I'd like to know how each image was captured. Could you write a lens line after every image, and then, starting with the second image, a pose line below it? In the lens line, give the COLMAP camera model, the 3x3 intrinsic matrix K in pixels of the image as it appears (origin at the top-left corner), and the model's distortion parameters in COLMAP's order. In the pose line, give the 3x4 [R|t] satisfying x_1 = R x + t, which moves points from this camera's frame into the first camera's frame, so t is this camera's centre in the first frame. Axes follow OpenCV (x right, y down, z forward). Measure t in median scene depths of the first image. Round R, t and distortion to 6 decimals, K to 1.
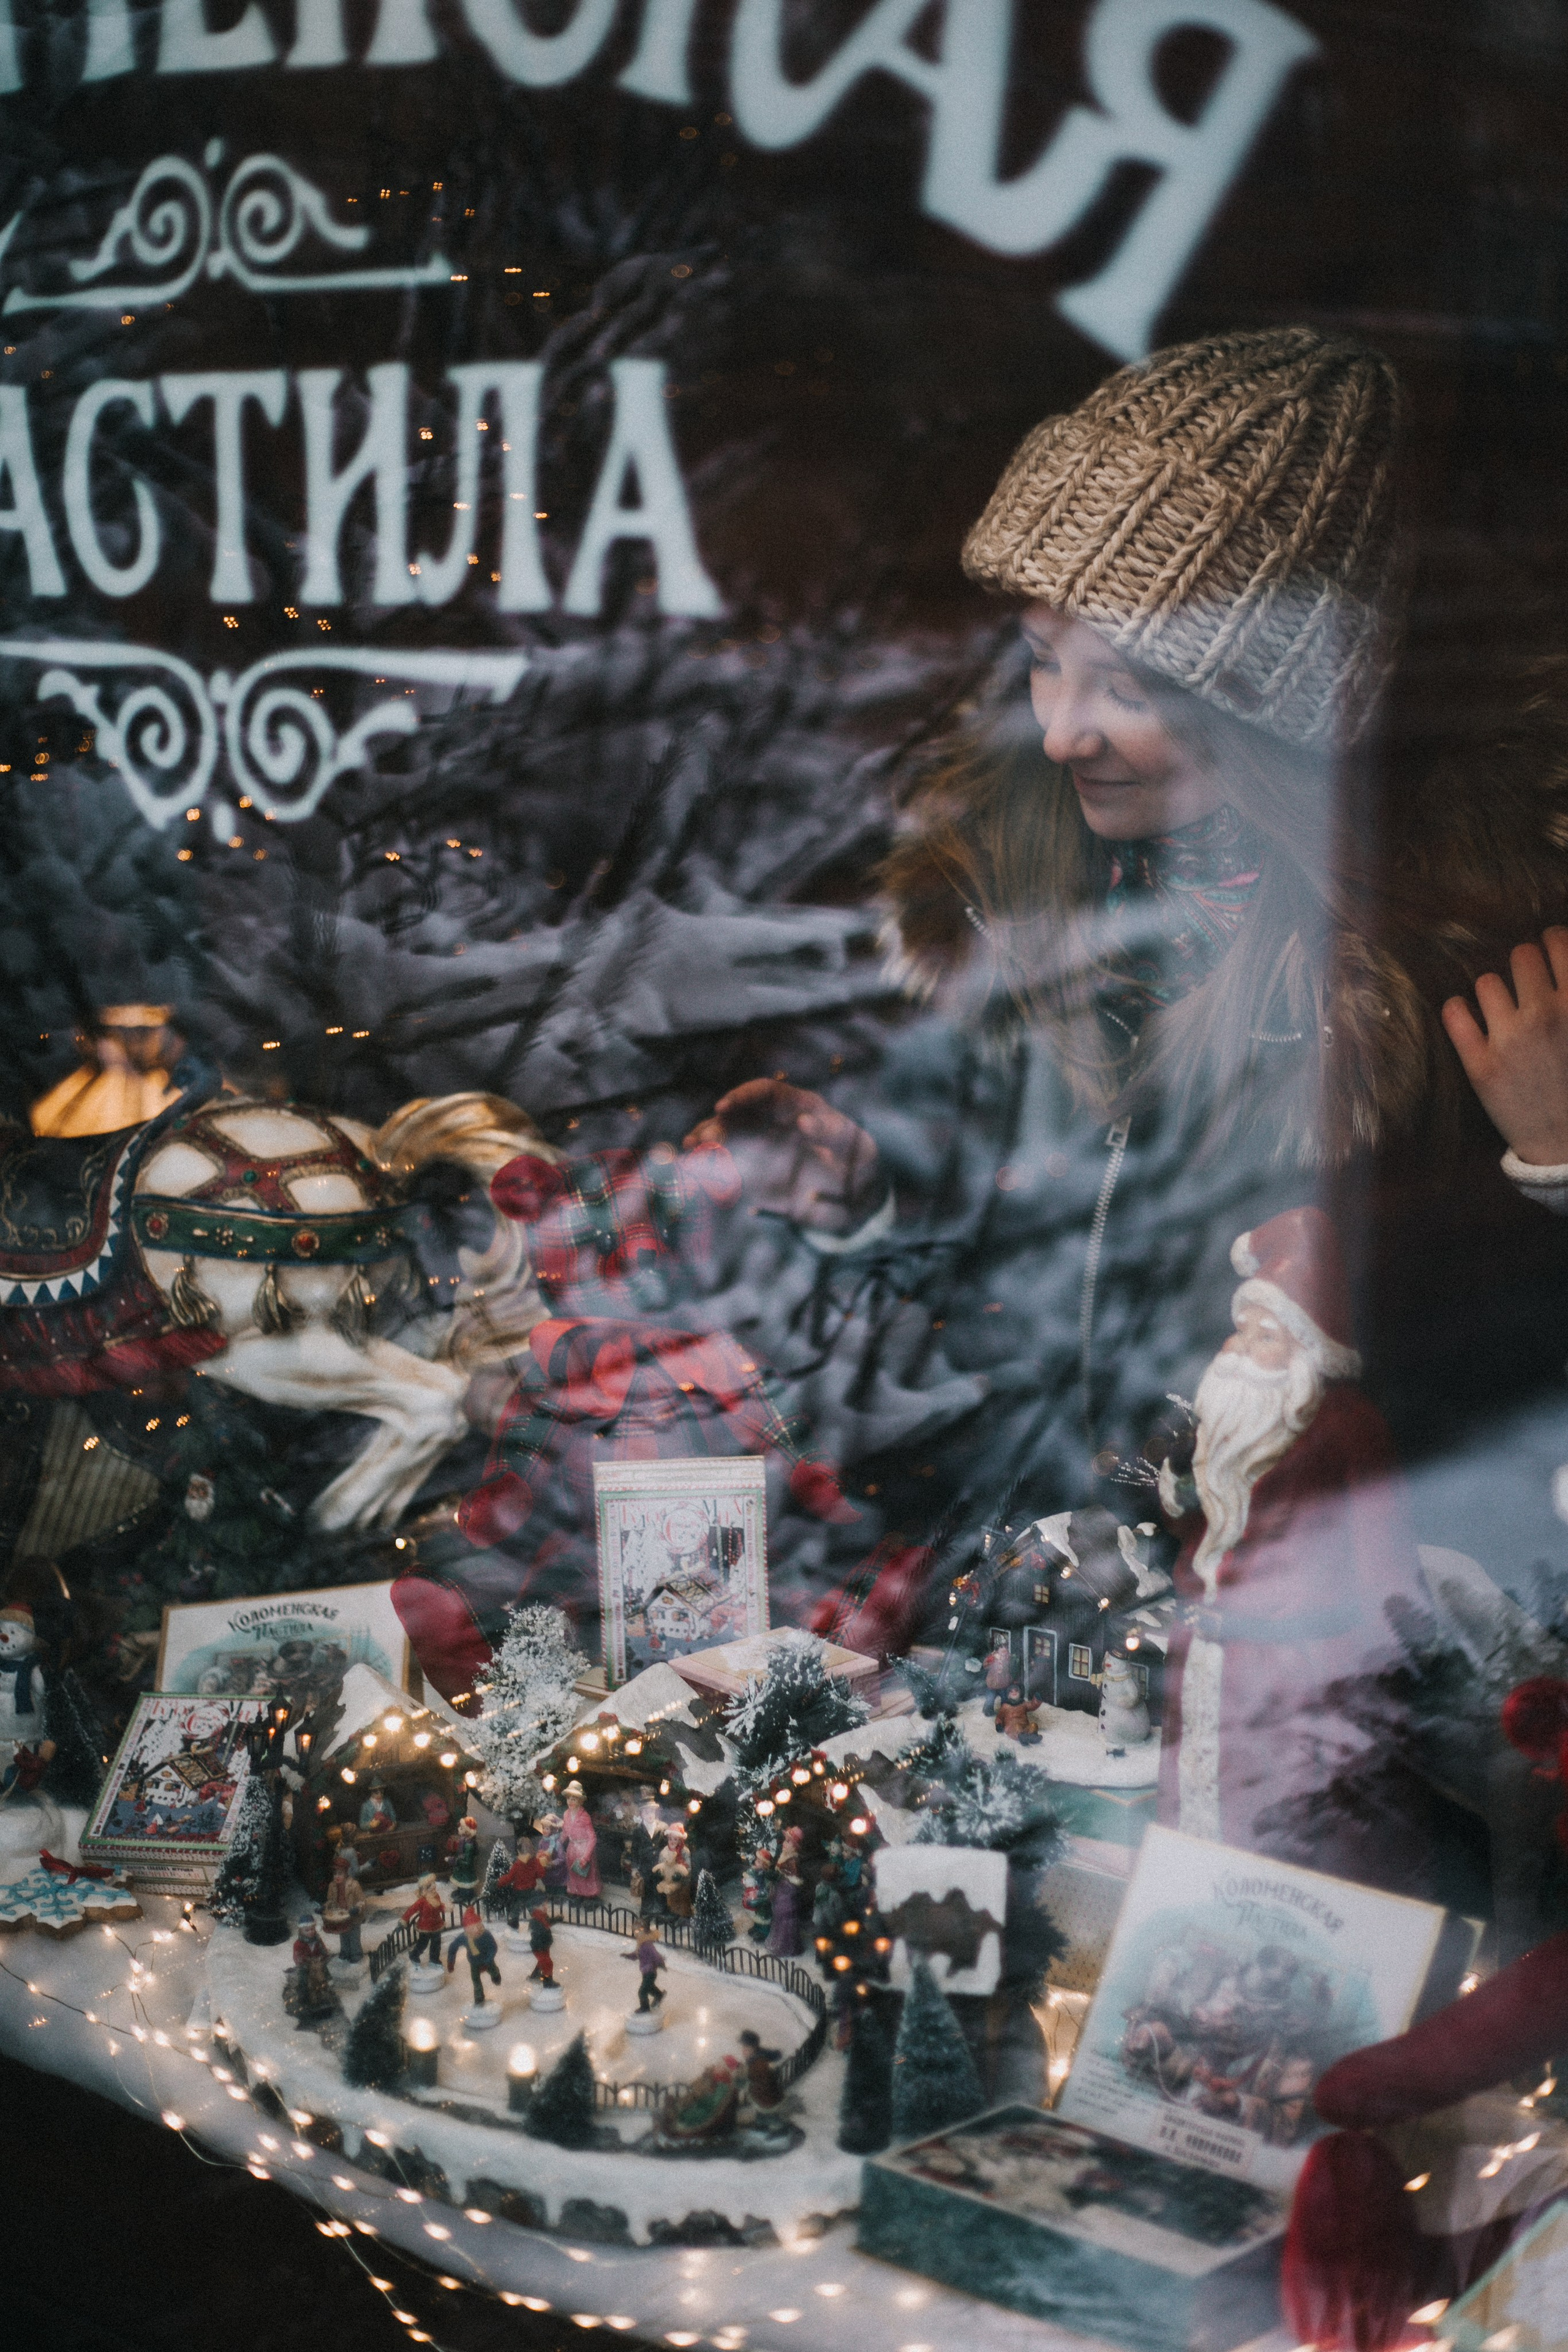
lens RADIAL K [[3514.0, 0, 776.8], [0, 3514.0, 1171.6], [0, 0, 1]] dist [-0.150859, 0.000000]
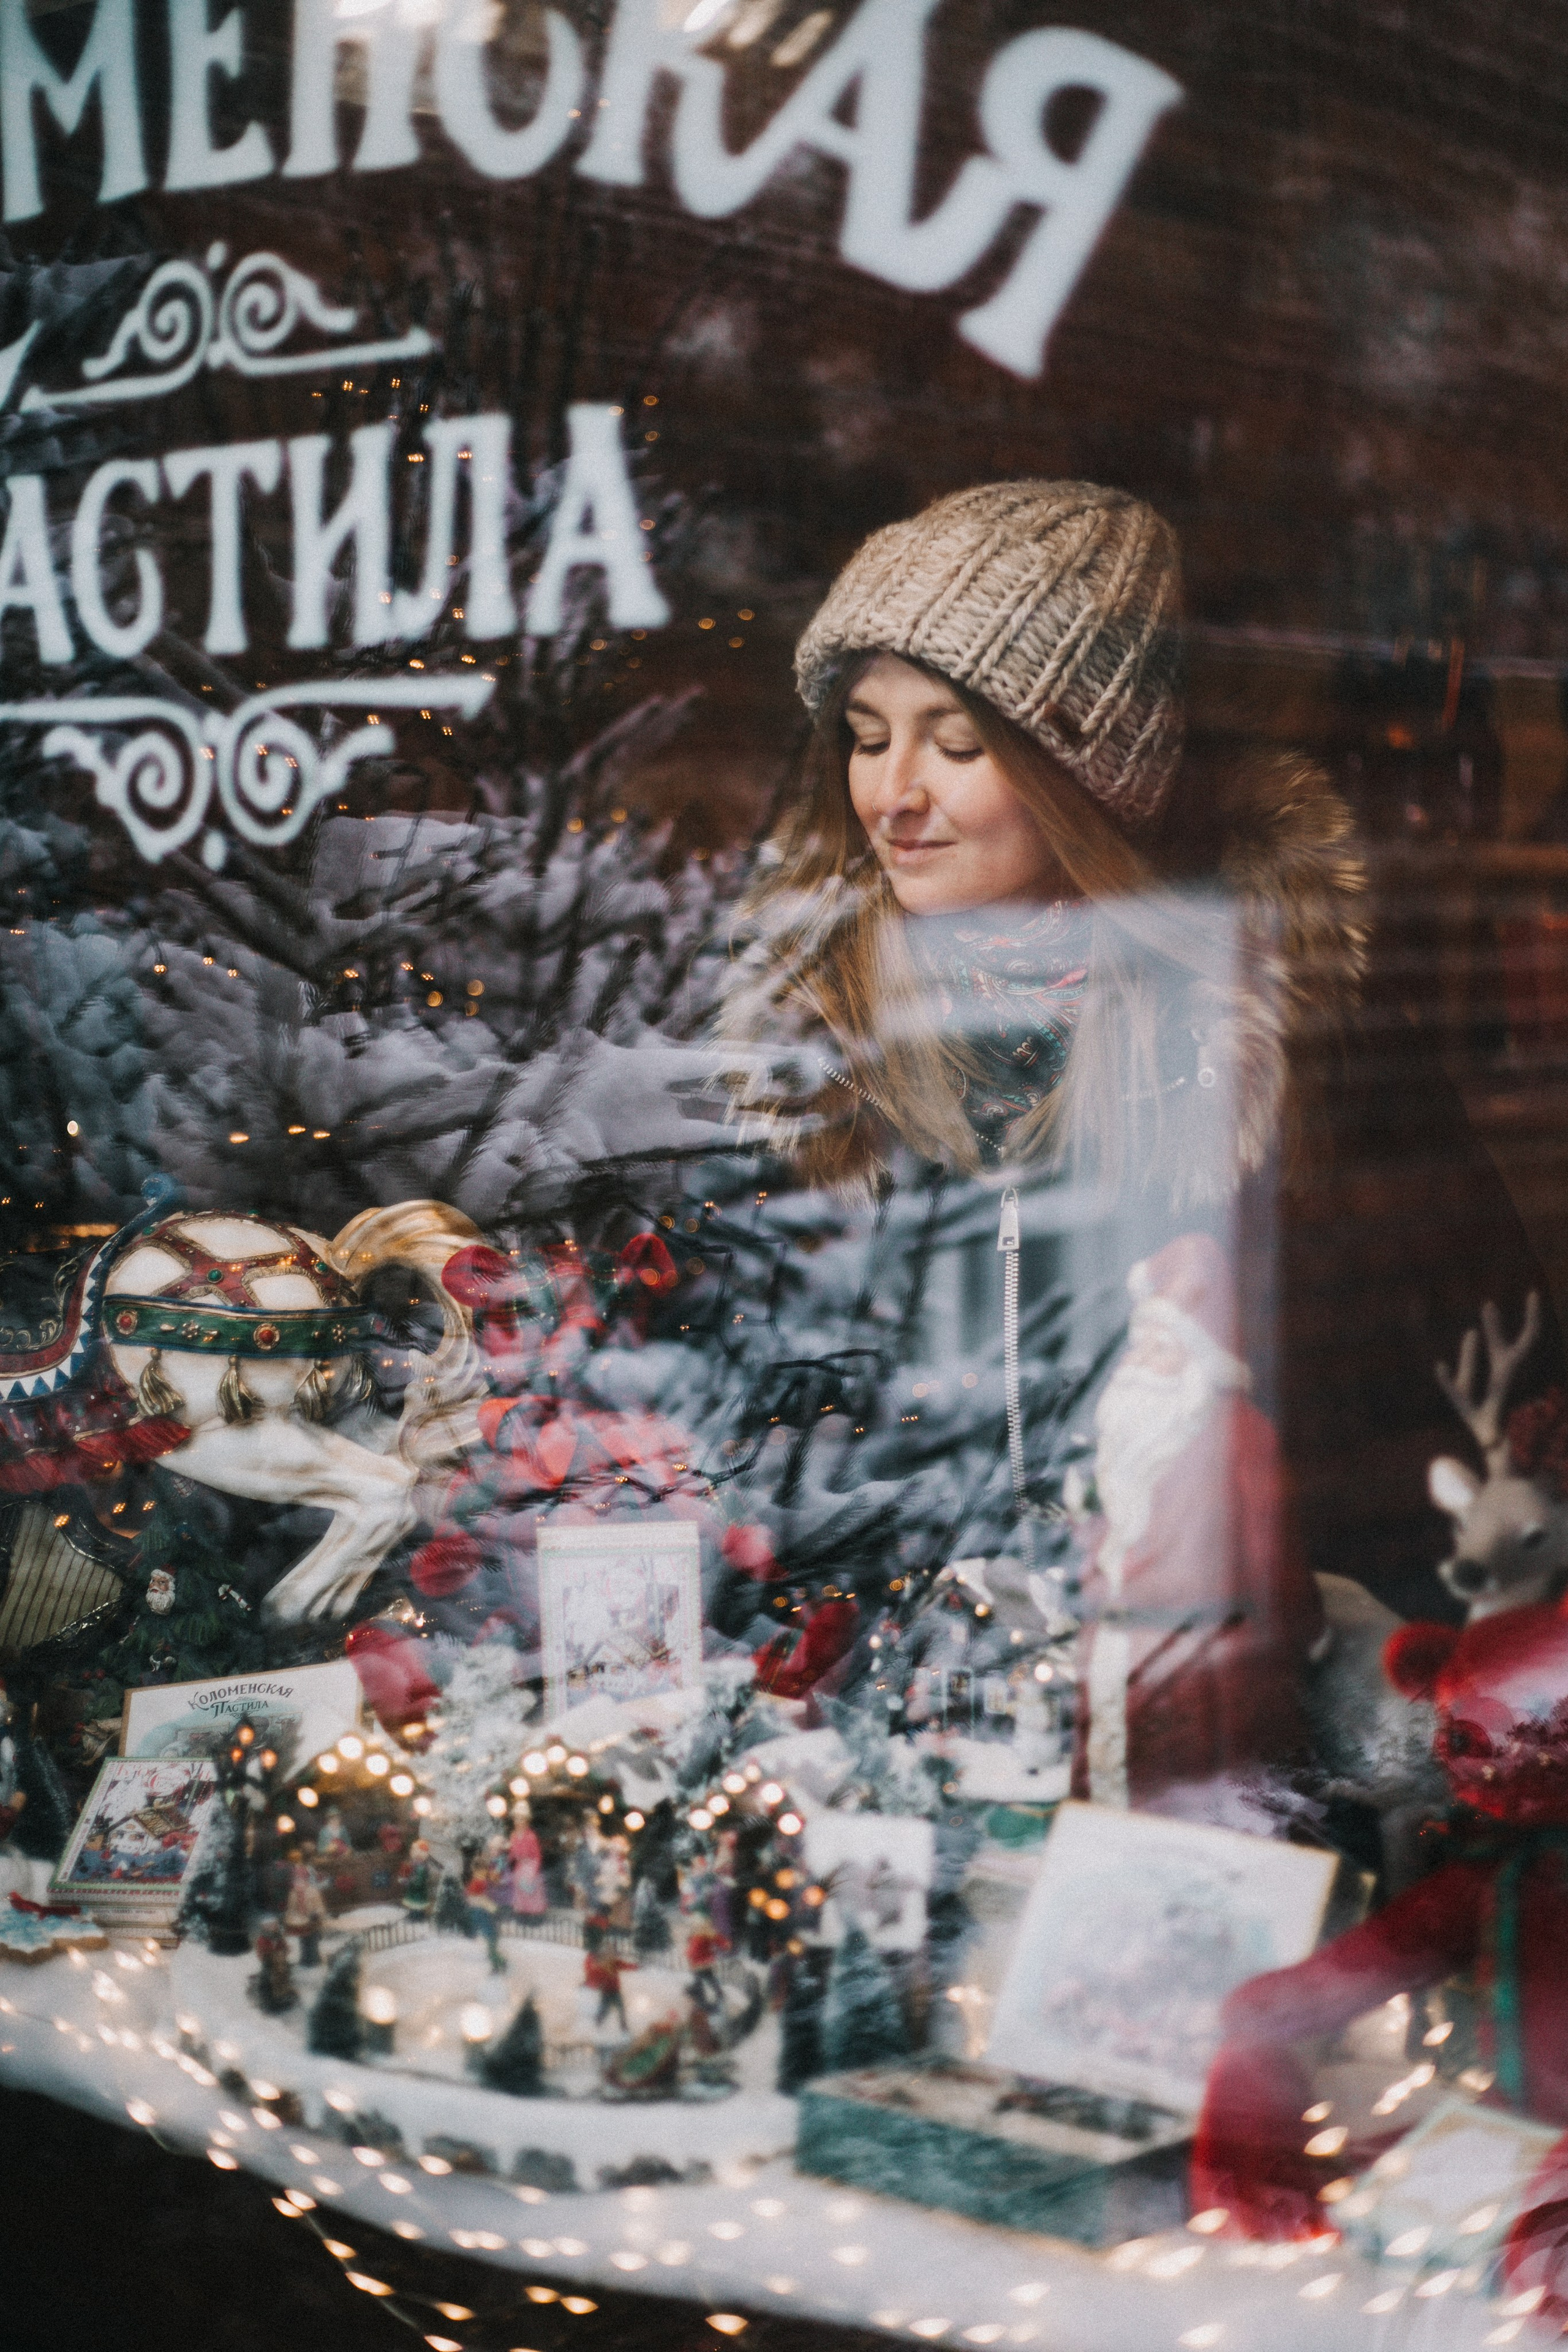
lens RADIAL K [[3514.0, 0, 793.3], [0, 3514.0, 1180.7], [0, 0, 1]] dist [-0.150859, 0.000000]
pose [[0.999536, -0.002366, 0.030354, -0.007814], [0.005863, 0.993275, -0.115630, 0.120334], [-0.029876, 0.115755, 0.992828, -0.084829]]
